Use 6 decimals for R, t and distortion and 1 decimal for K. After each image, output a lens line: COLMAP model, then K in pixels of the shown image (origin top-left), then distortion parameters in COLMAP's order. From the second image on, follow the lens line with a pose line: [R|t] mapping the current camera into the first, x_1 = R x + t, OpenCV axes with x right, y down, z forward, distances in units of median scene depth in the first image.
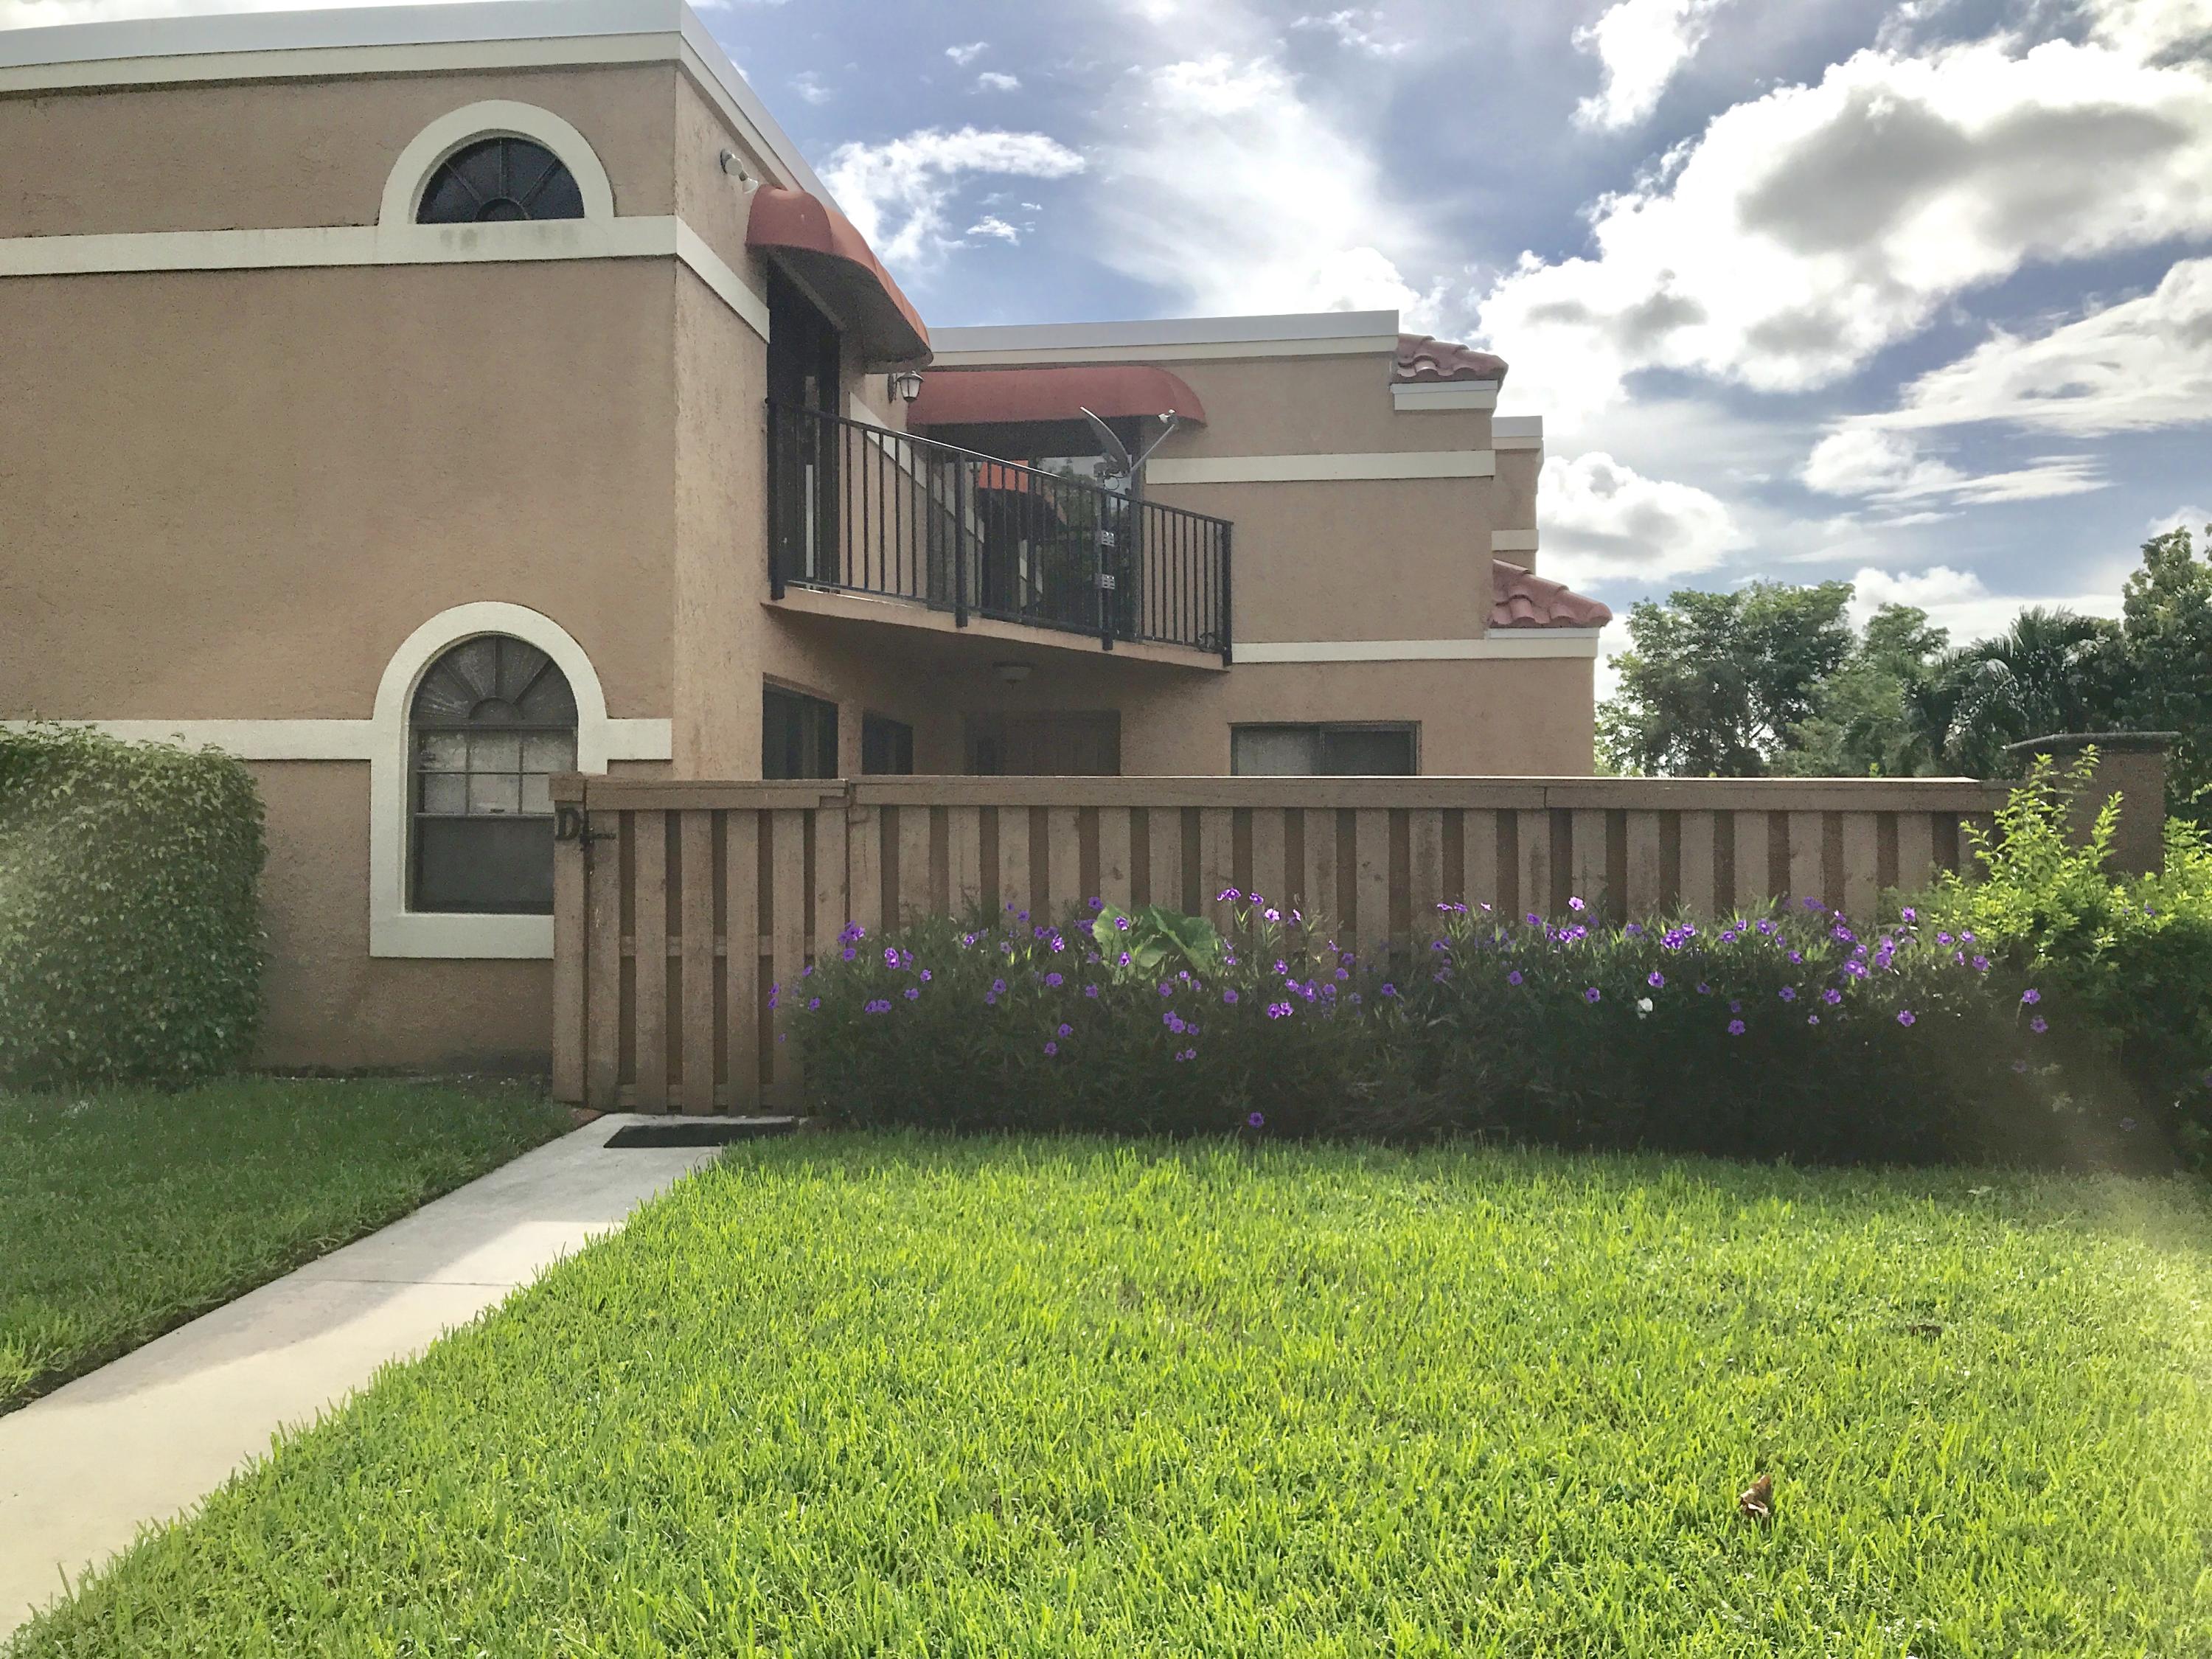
lens RADIAL K [[1825.9, 0, 1106.0], [0, 1825.9, 829.5], [0, 0, 1]] dist [0.064443, -0.003965]
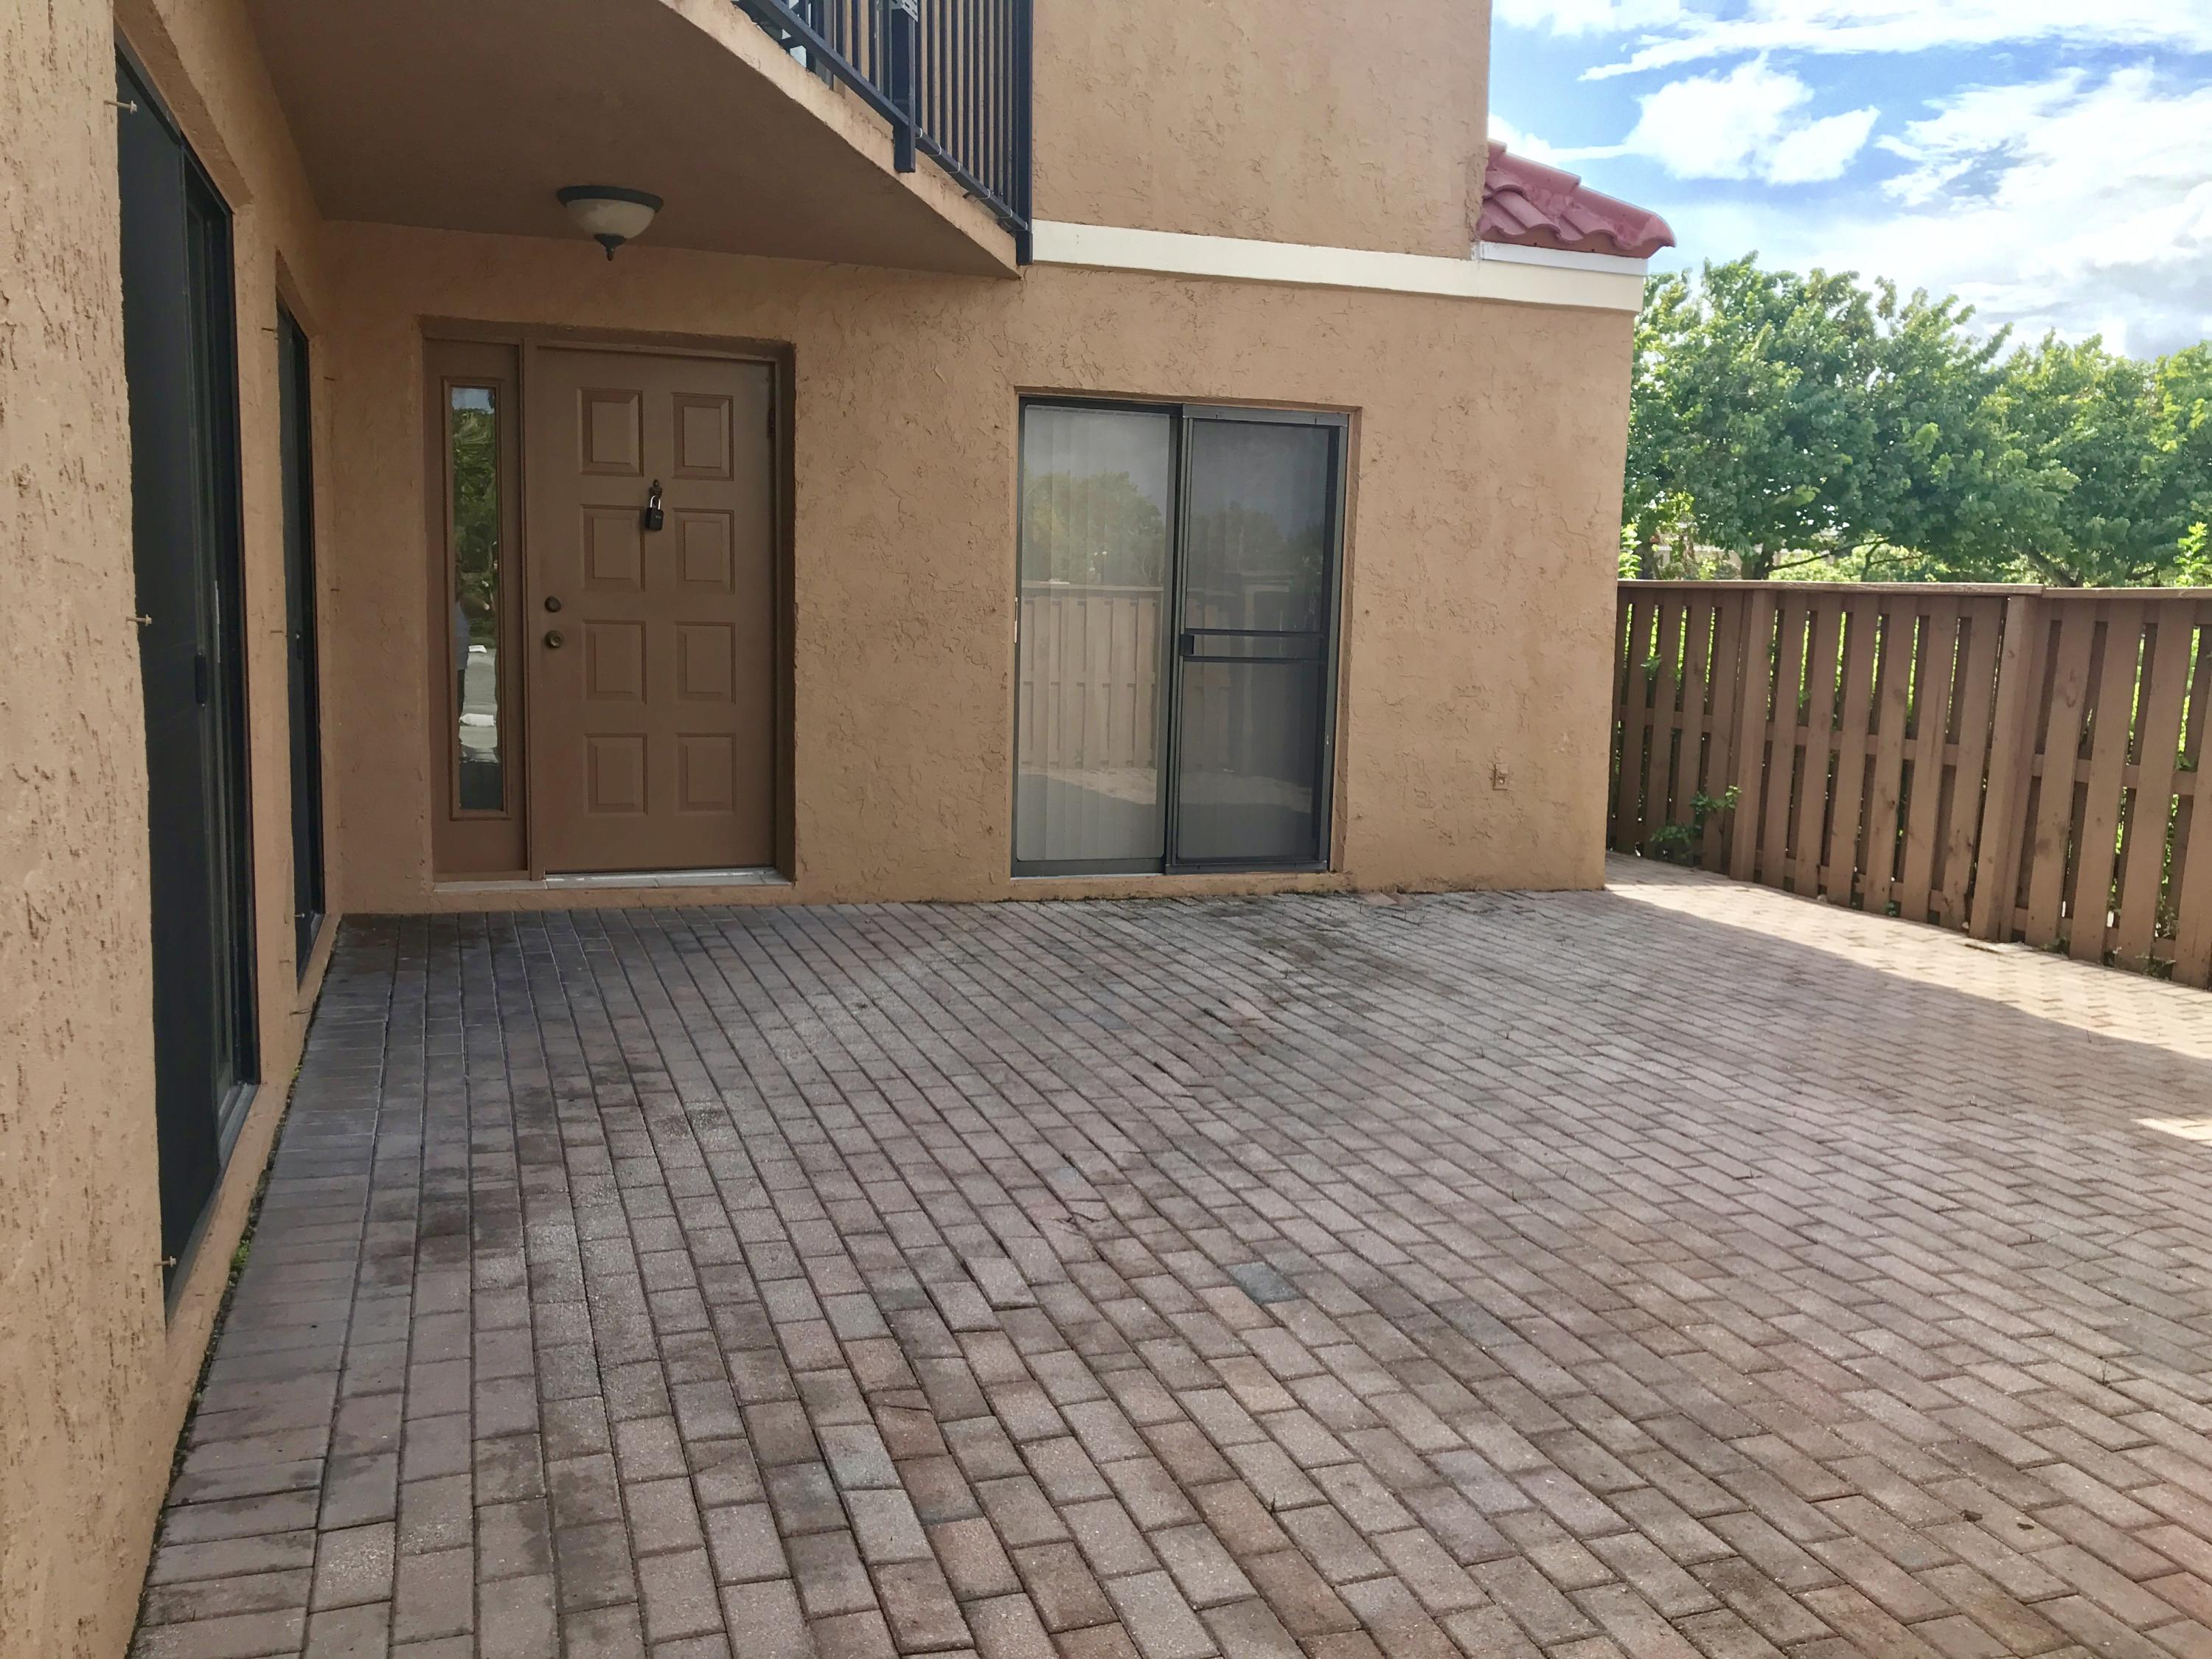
lens RADIAL K [[1825.9, 0, 1106.0], [0, 1825.9, 829.5], [0, 0, 1]] dist [0.064443, -0.003965]
pose [[0.875854, -0.036242, 0.481213, -0.152904], [-0.032199, 0.990565, 0.133210, -0.006748], [-0.481501, -0.132168, 0.866423, 0.549947]]
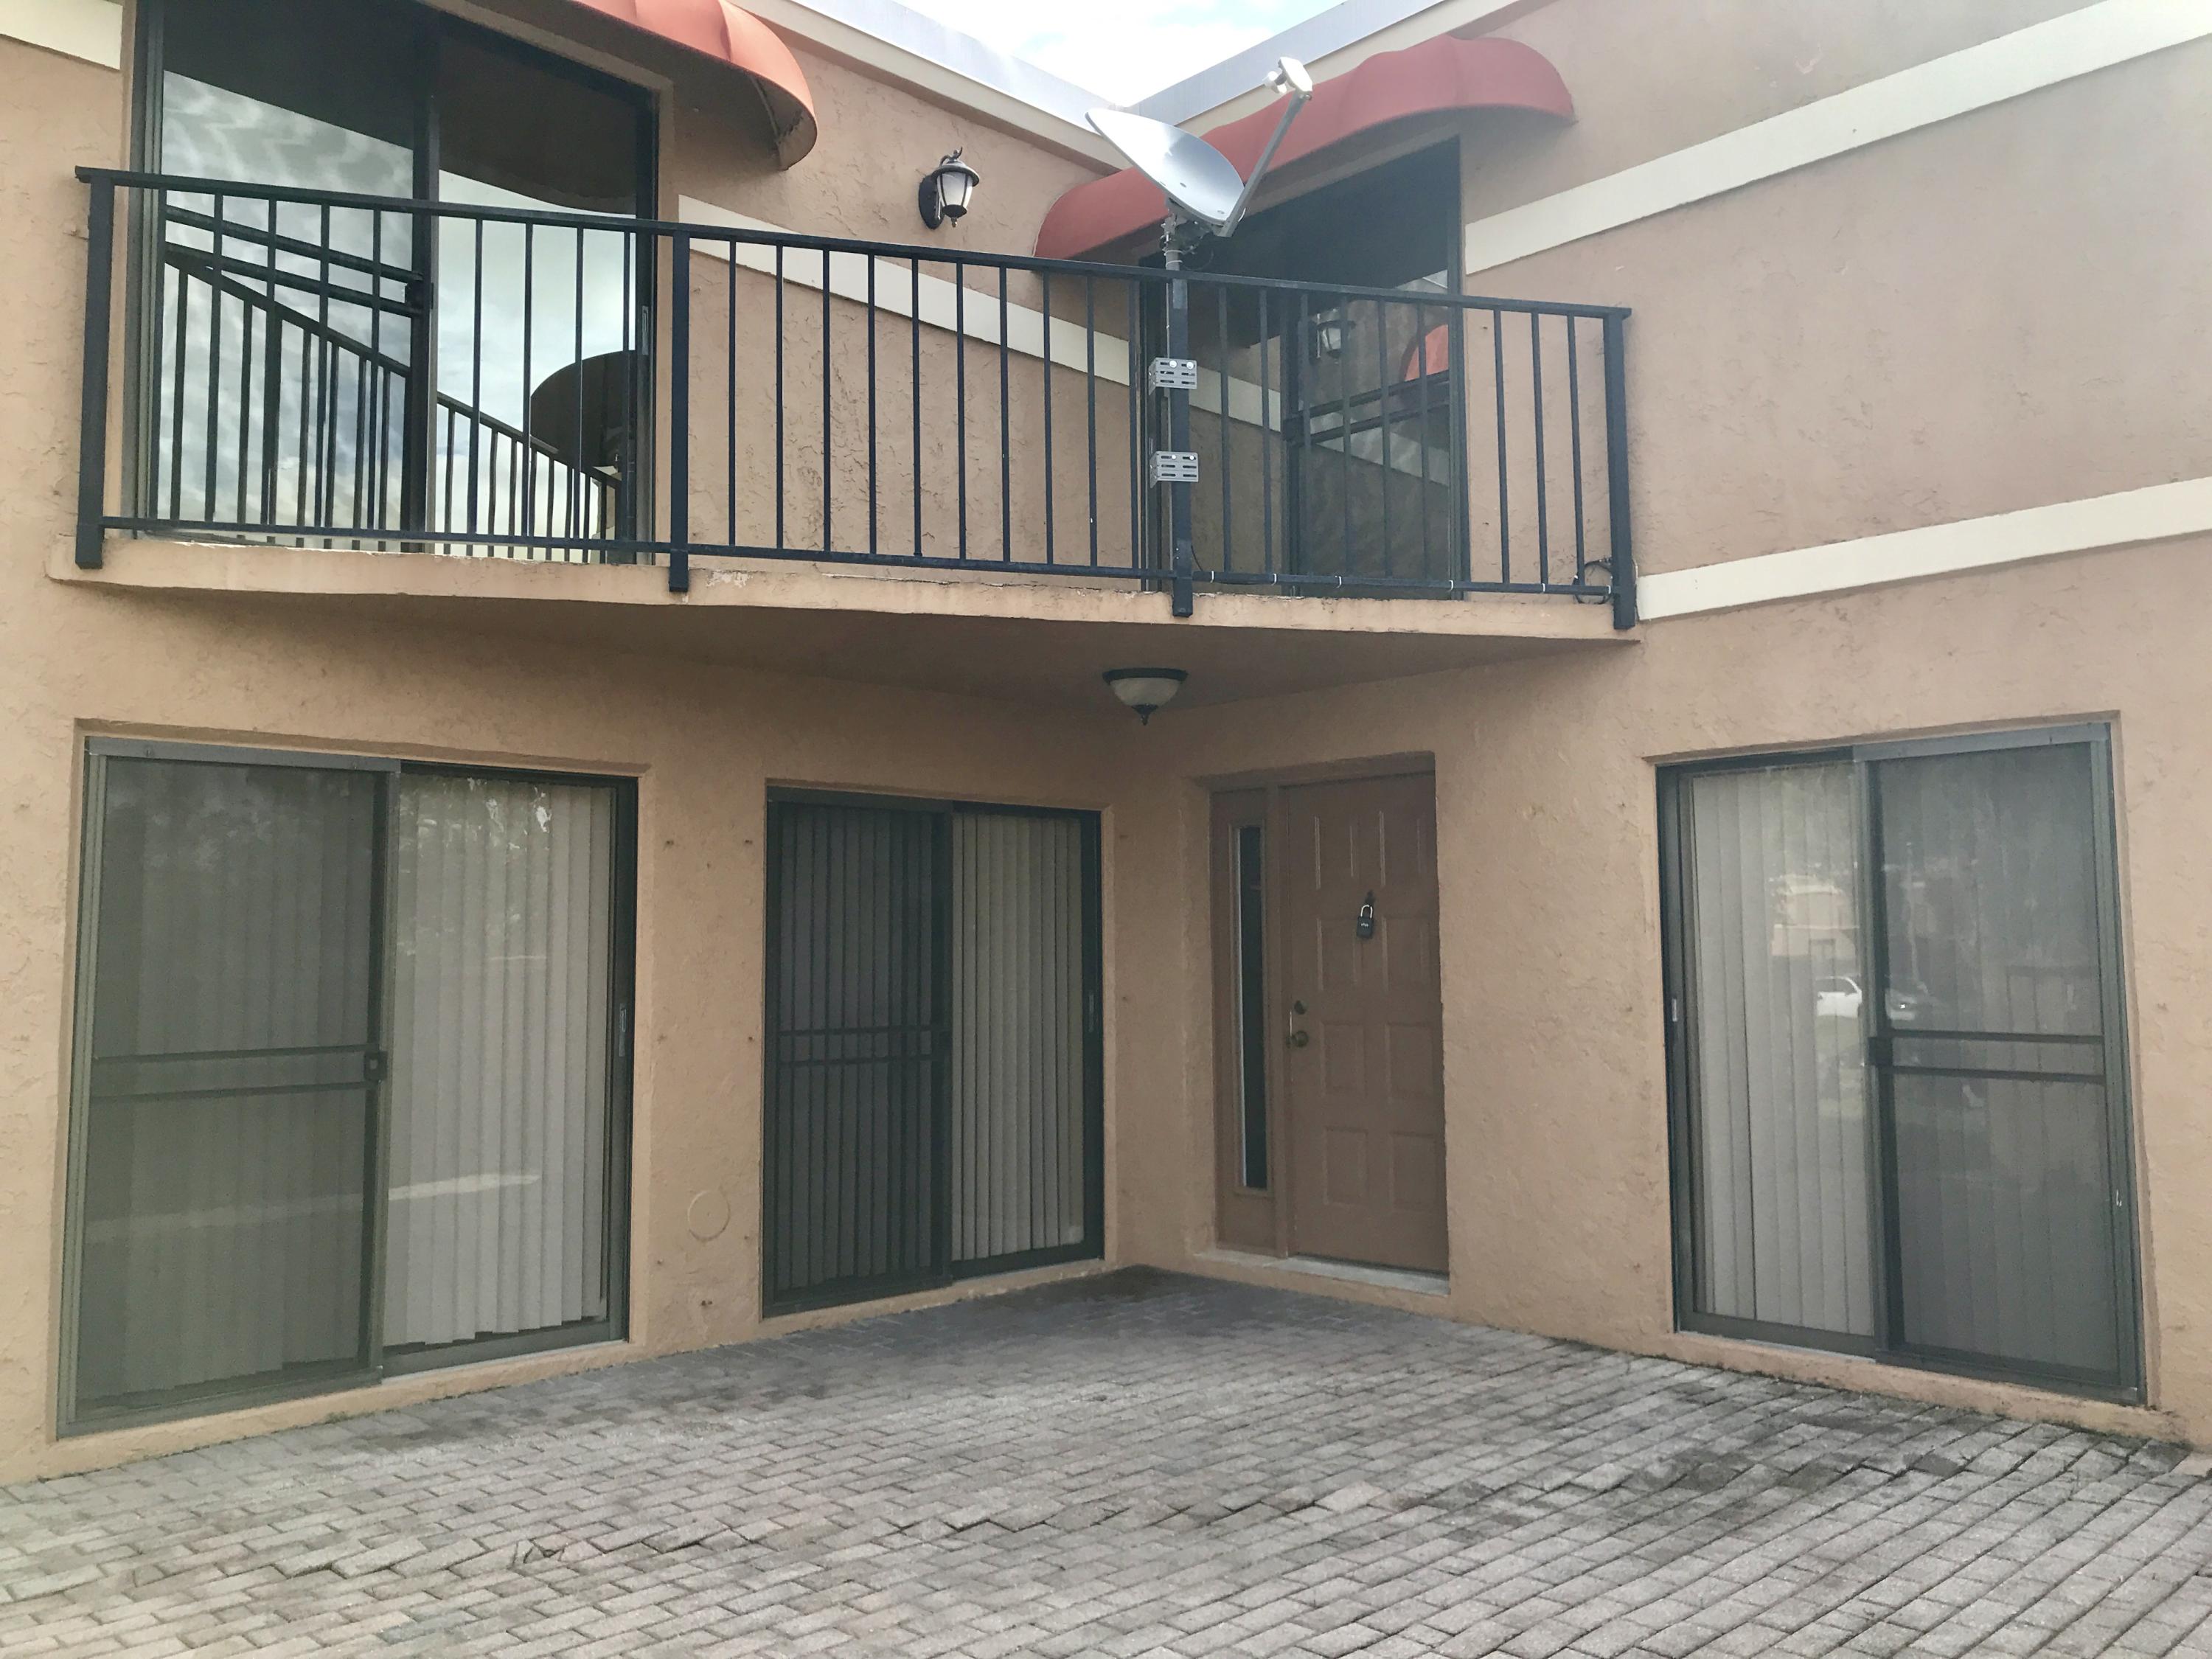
lens RADIAL K [[1825.9, 0, 1106.0], [0, 1825.9, 829.5], [0, 0, 1]] dist [0.064443, -0.003965]
pose [[0.817141, -0.051595, -0.574125, 0.215012], [0.027551, 0.998344, -0.050505, -0.022725], [0.575780, 0.025452, 0.817209, 0.572746]]
